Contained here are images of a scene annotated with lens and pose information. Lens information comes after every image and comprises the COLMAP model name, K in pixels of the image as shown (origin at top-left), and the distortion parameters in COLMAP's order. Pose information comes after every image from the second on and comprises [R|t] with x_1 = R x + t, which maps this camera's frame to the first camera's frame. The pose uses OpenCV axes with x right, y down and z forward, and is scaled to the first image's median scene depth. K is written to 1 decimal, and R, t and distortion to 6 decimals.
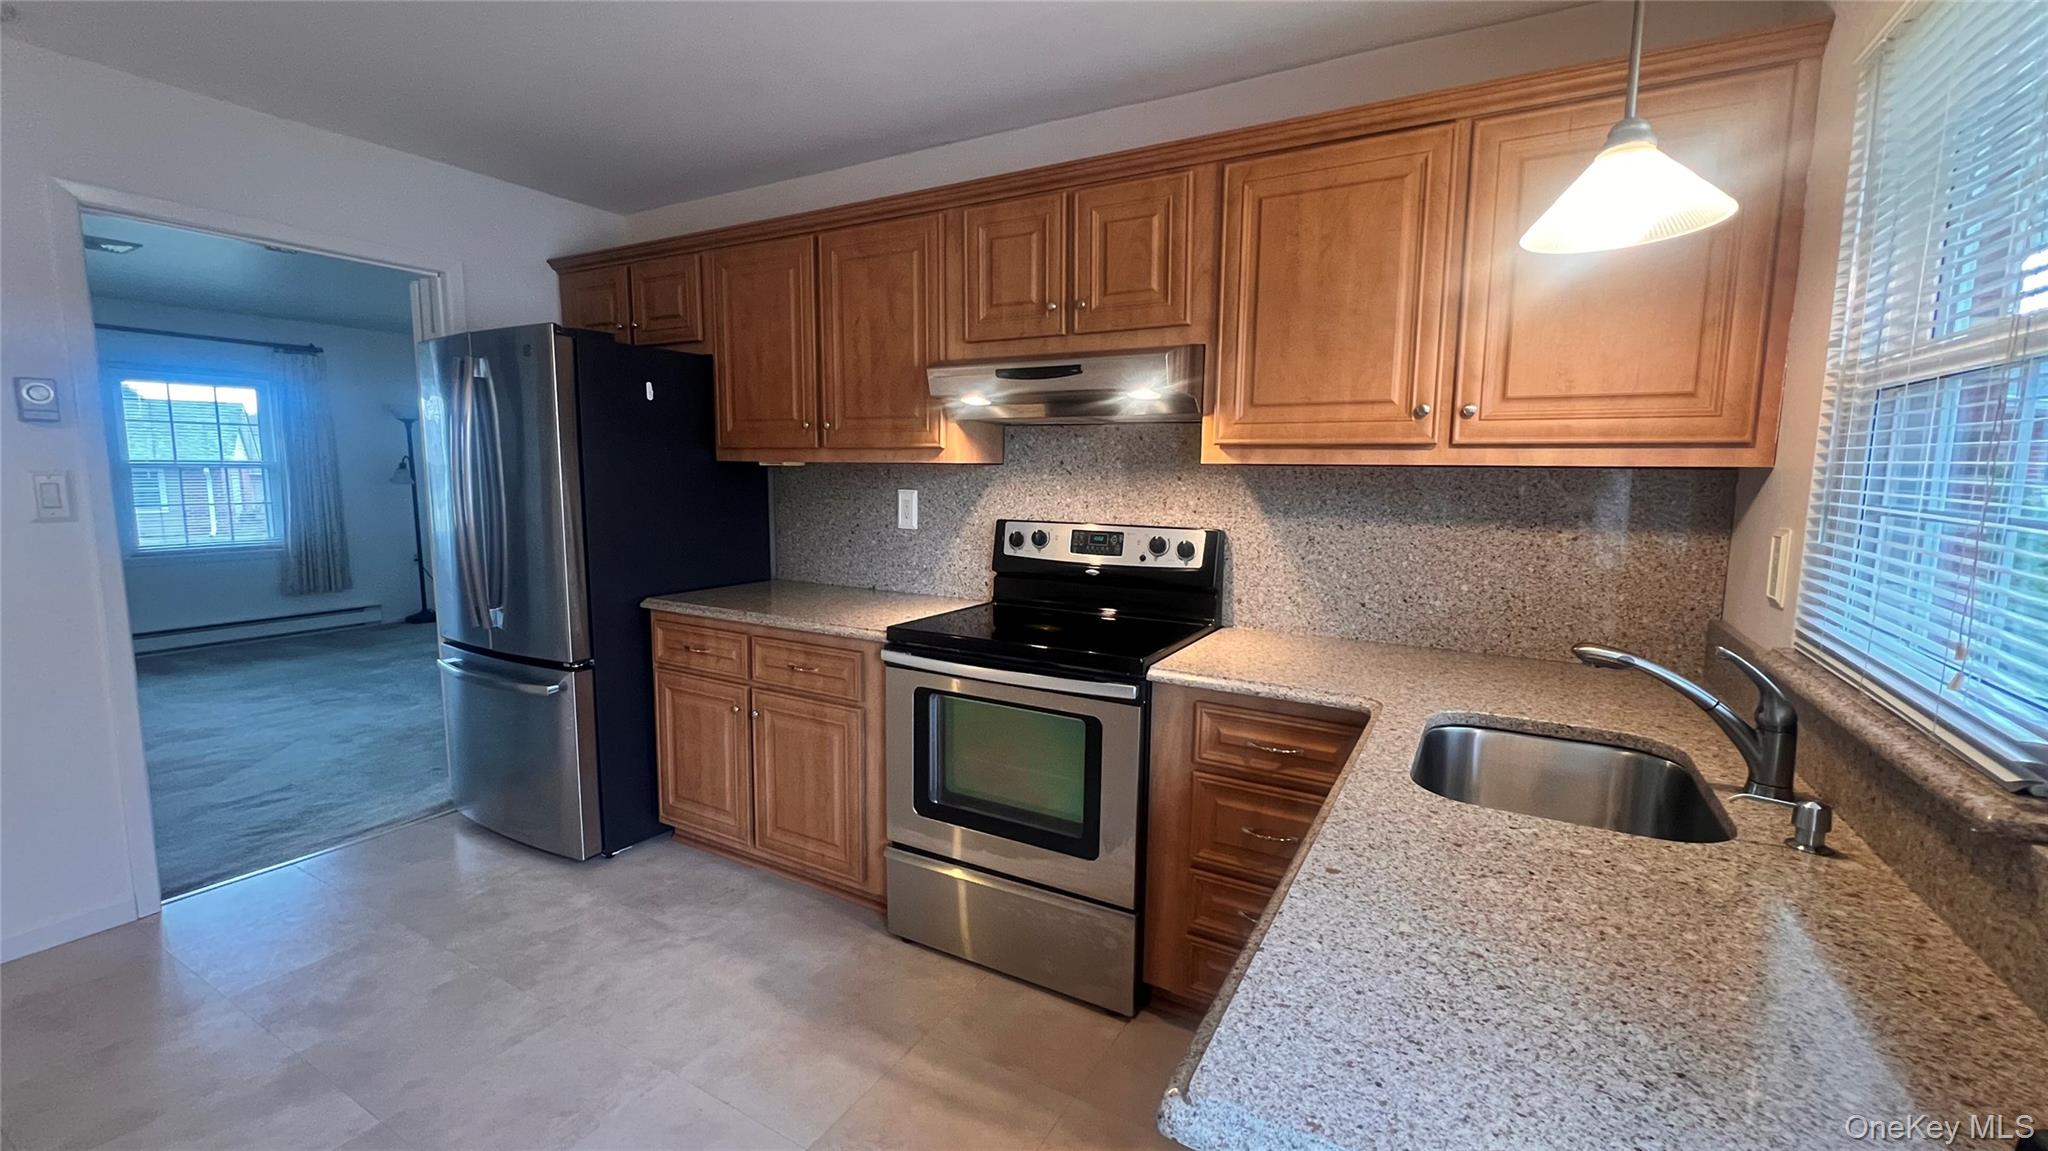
lens RADIAL K [[846.6, 0, 1021.9], [0, 846.6, 569.5], [0, 0, 1]] dist [0.001122, -0.000300]
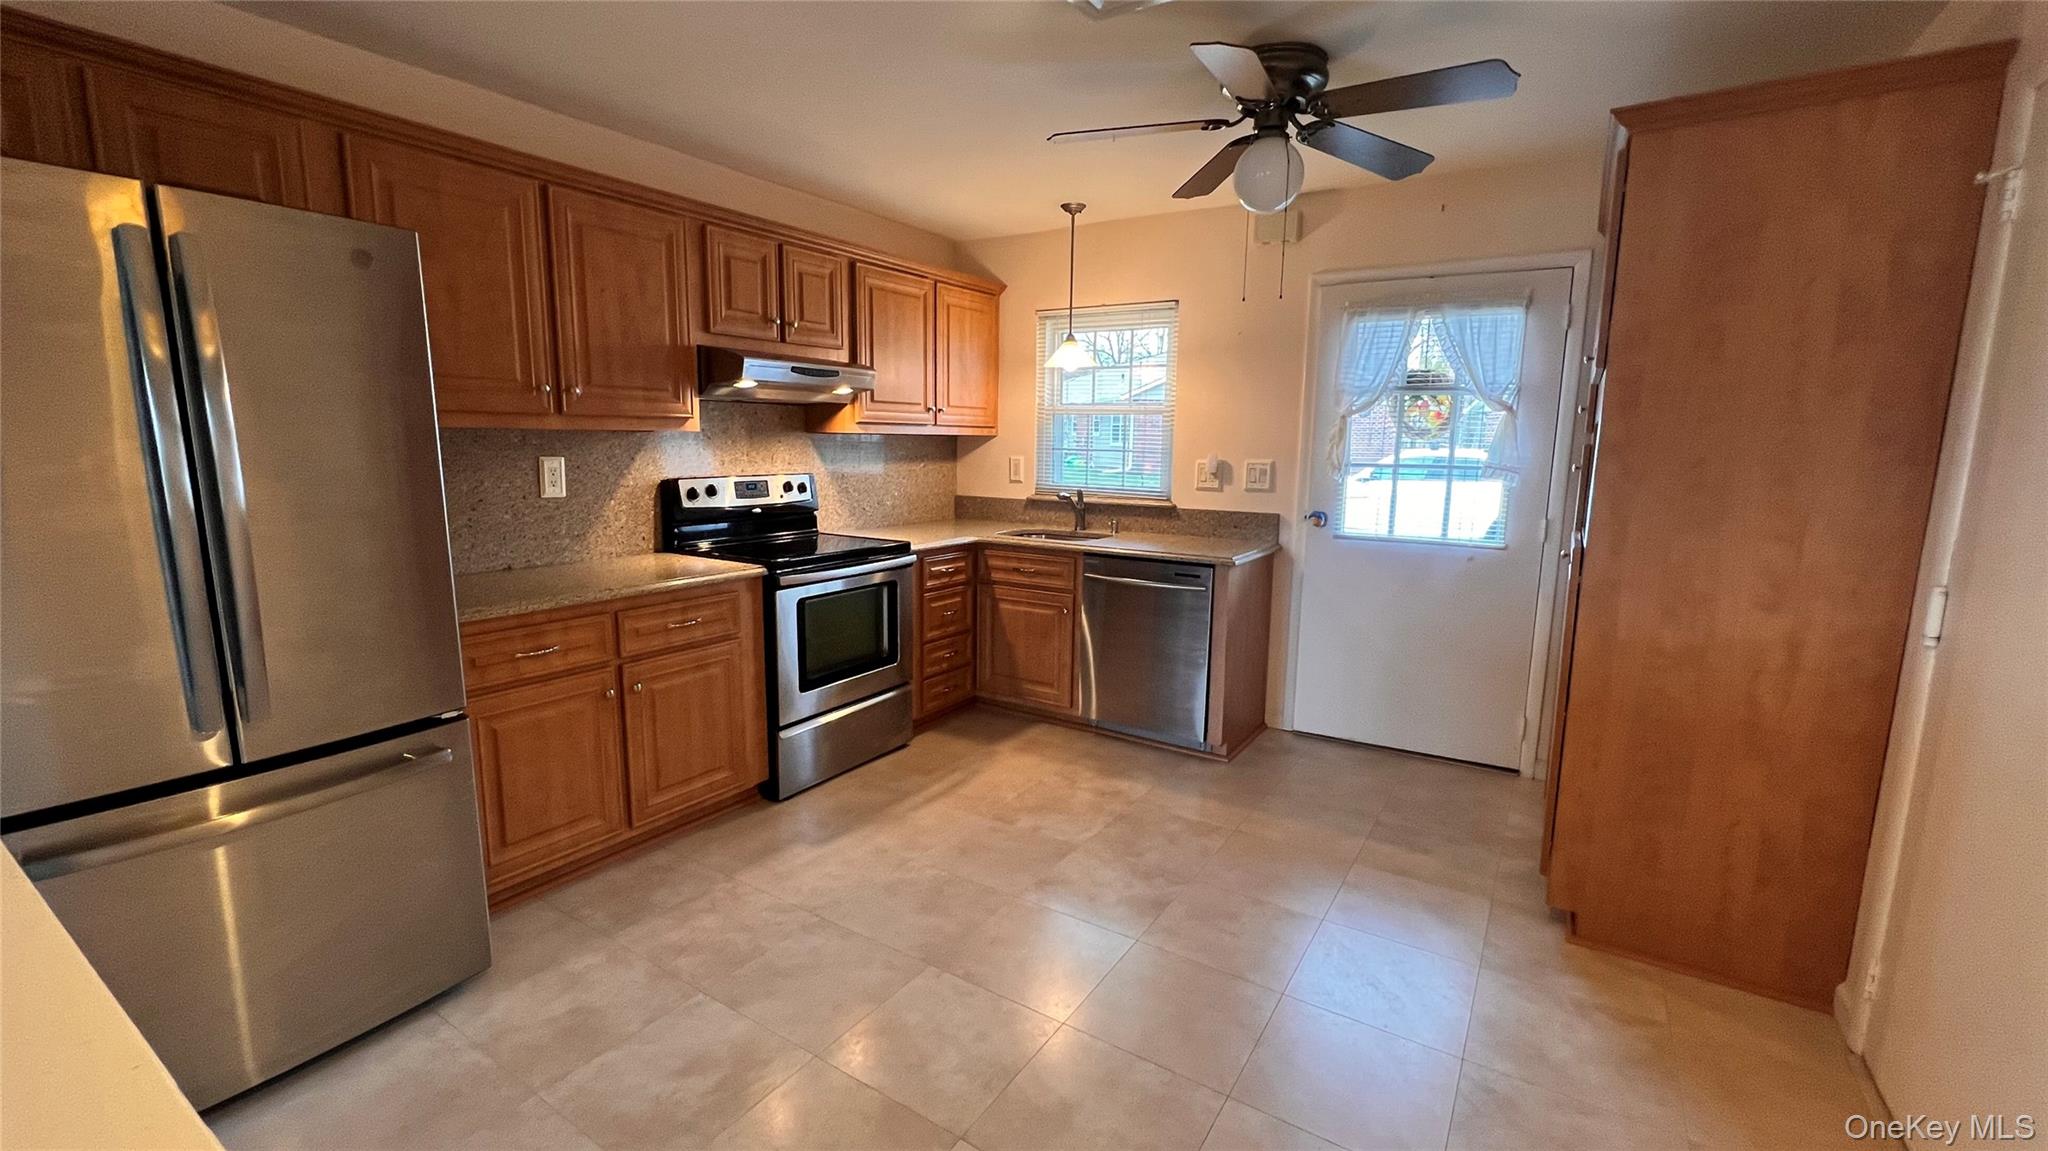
lens RADIAL K [[846.6, 0, 1019.9], [0, 846.6, 572.3], [0, 0, 1]] dist [0.001122, -0.000300]
pose [[0.053075, -0.166874, 0.984549, -1.239217], [0.106529, 0.981258, 0.160573, -0.072367], [-0.992892, 0.096361, 0.069857, 0.474335]]
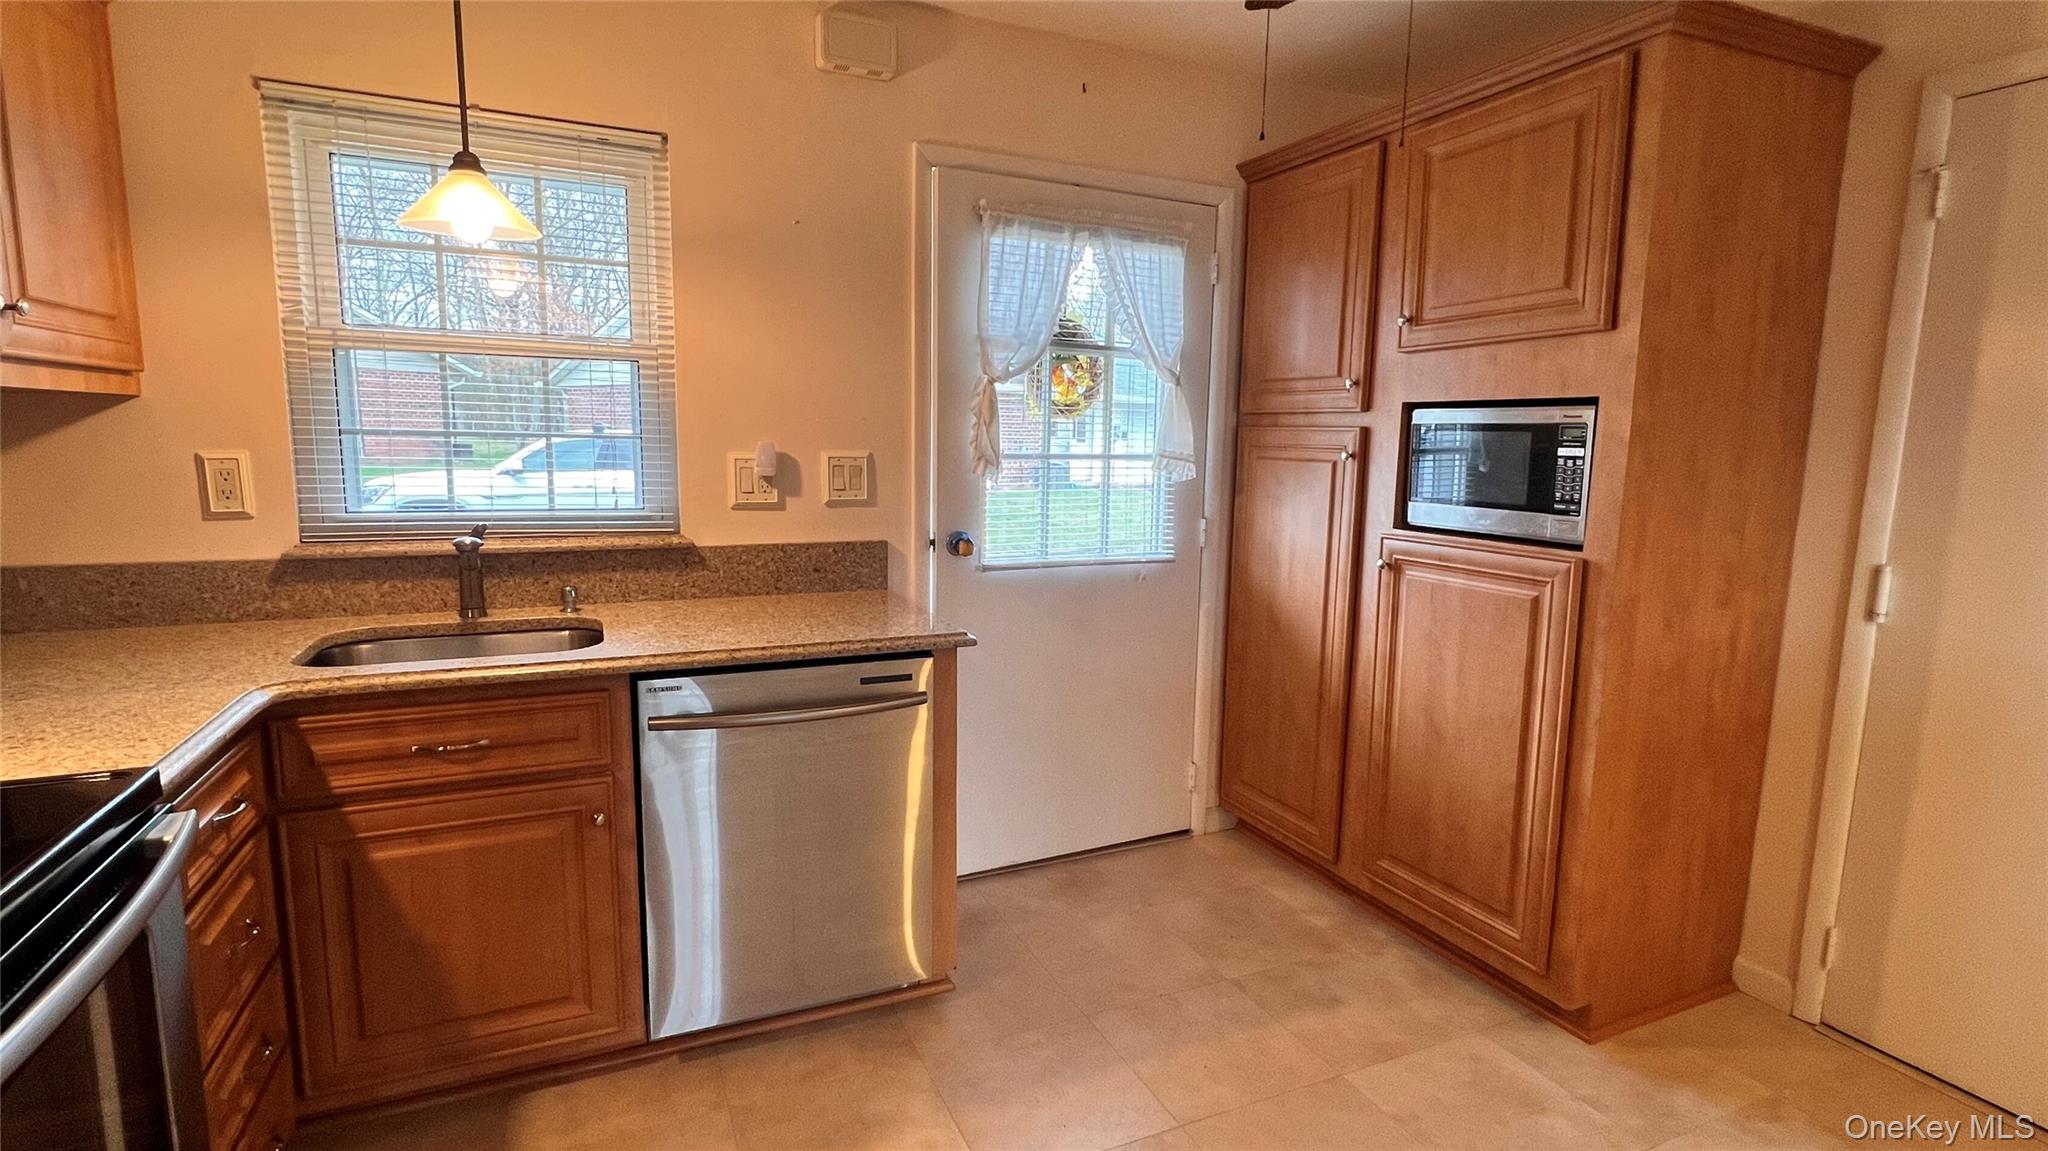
lens RADIAL K [[980.4, 0, 1027.6], [0, 980.4, 576.1], [0, 0, 1]] dist [0.000709, -0.000093]
pose [[-0.811306, -0.109998, 0.574181, -0.451045], [0.041841, 0.968696, 0.244698, -0.095493], [-0.583123, 0.222549, -0.781306, 0.841105]]
